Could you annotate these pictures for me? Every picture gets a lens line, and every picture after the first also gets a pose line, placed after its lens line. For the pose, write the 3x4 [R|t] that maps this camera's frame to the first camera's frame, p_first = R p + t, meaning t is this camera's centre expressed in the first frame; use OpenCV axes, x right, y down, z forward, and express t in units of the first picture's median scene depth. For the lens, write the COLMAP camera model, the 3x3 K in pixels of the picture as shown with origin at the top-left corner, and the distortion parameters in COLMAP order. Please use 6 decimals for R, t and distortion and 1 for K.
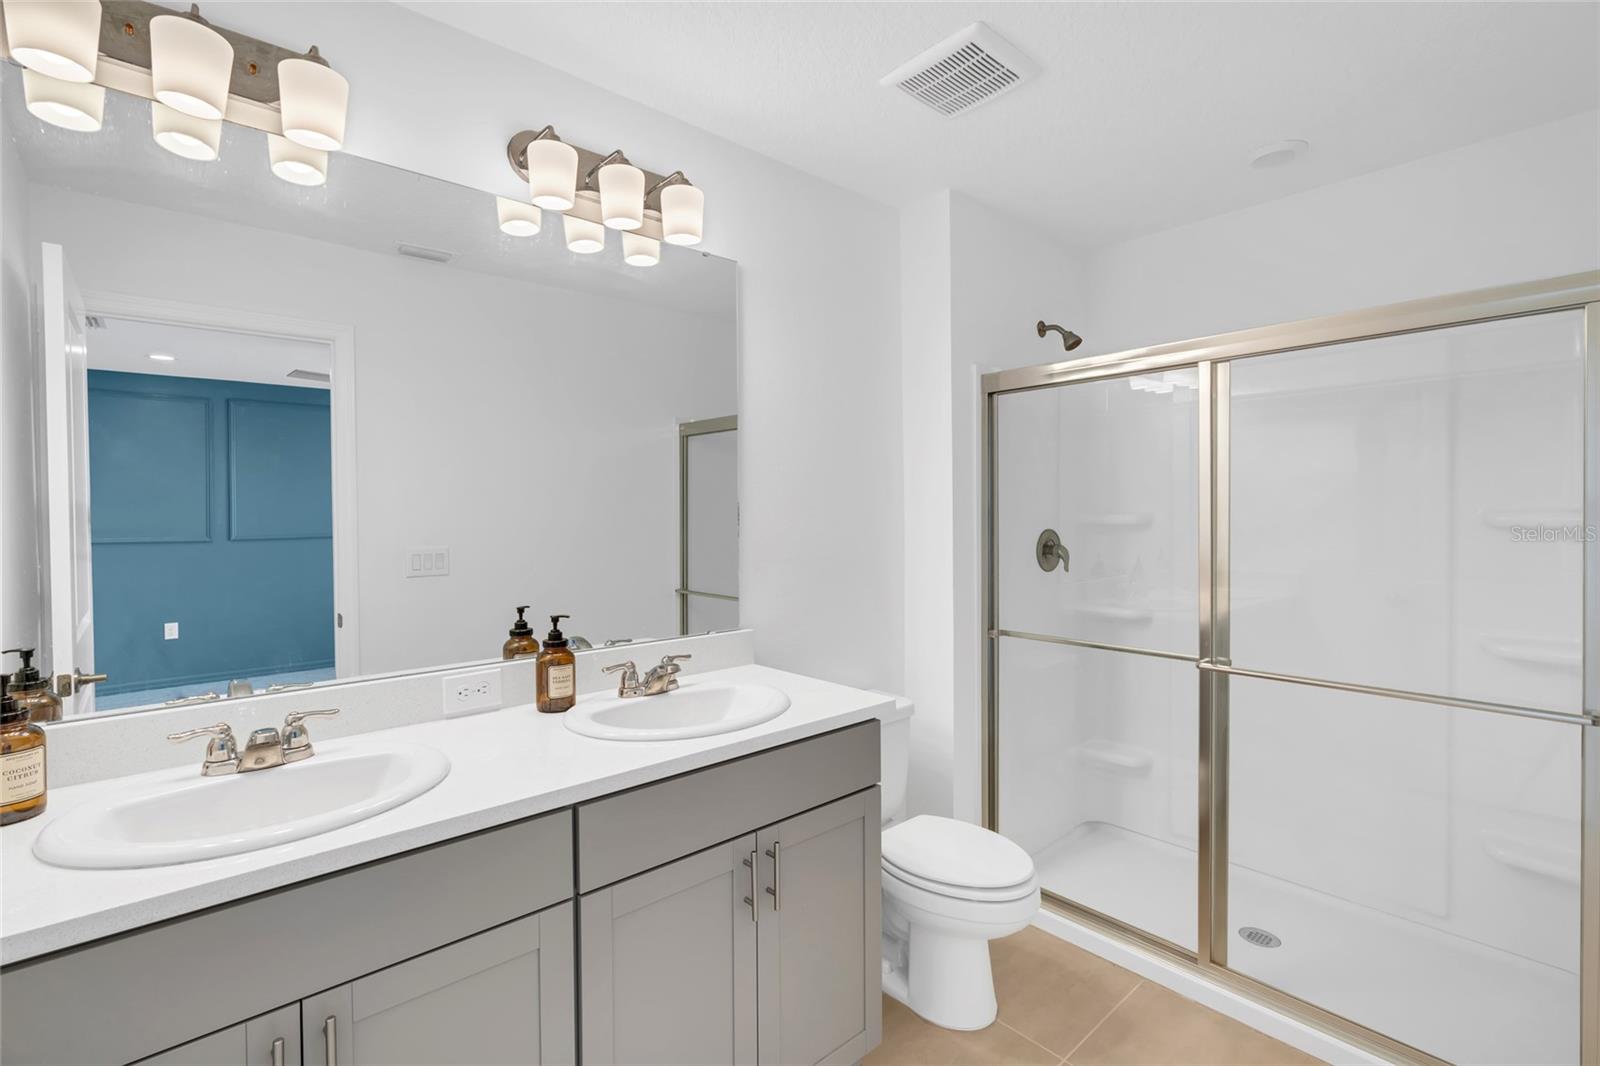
lens RADIAL K [[718.9, 0, 807.0], [0, 718.9, 531.7], [0, 0, 1]] dist [0.001235, 0.001240]
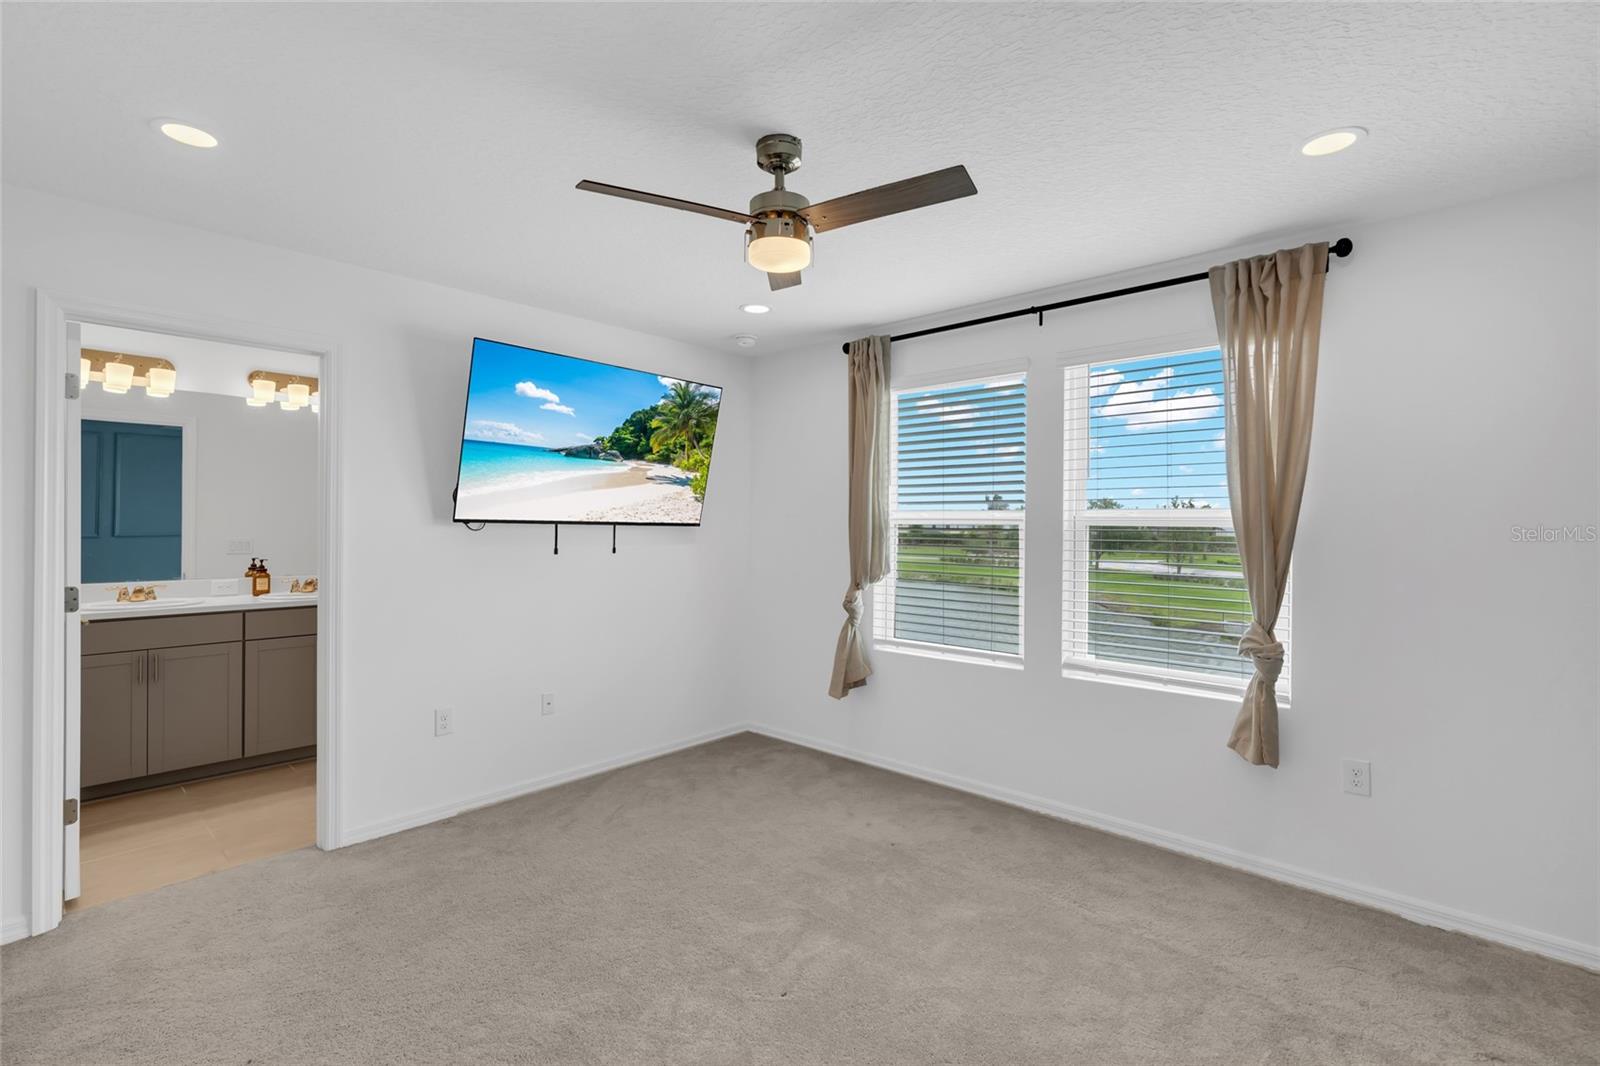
lens RADIAL K [[718.9, 0, 805.0], [0, 718.9, 532.7], [0, 0, 1]] dist [0.001235, 0.001240]
pose [[0.995125, 0.016585, 0.097218, 1.378589], [-0.014932, 0.999732, -0.017713, 0.037085], [-0.097486, 0.016175, 0.995105, -1.820593]]
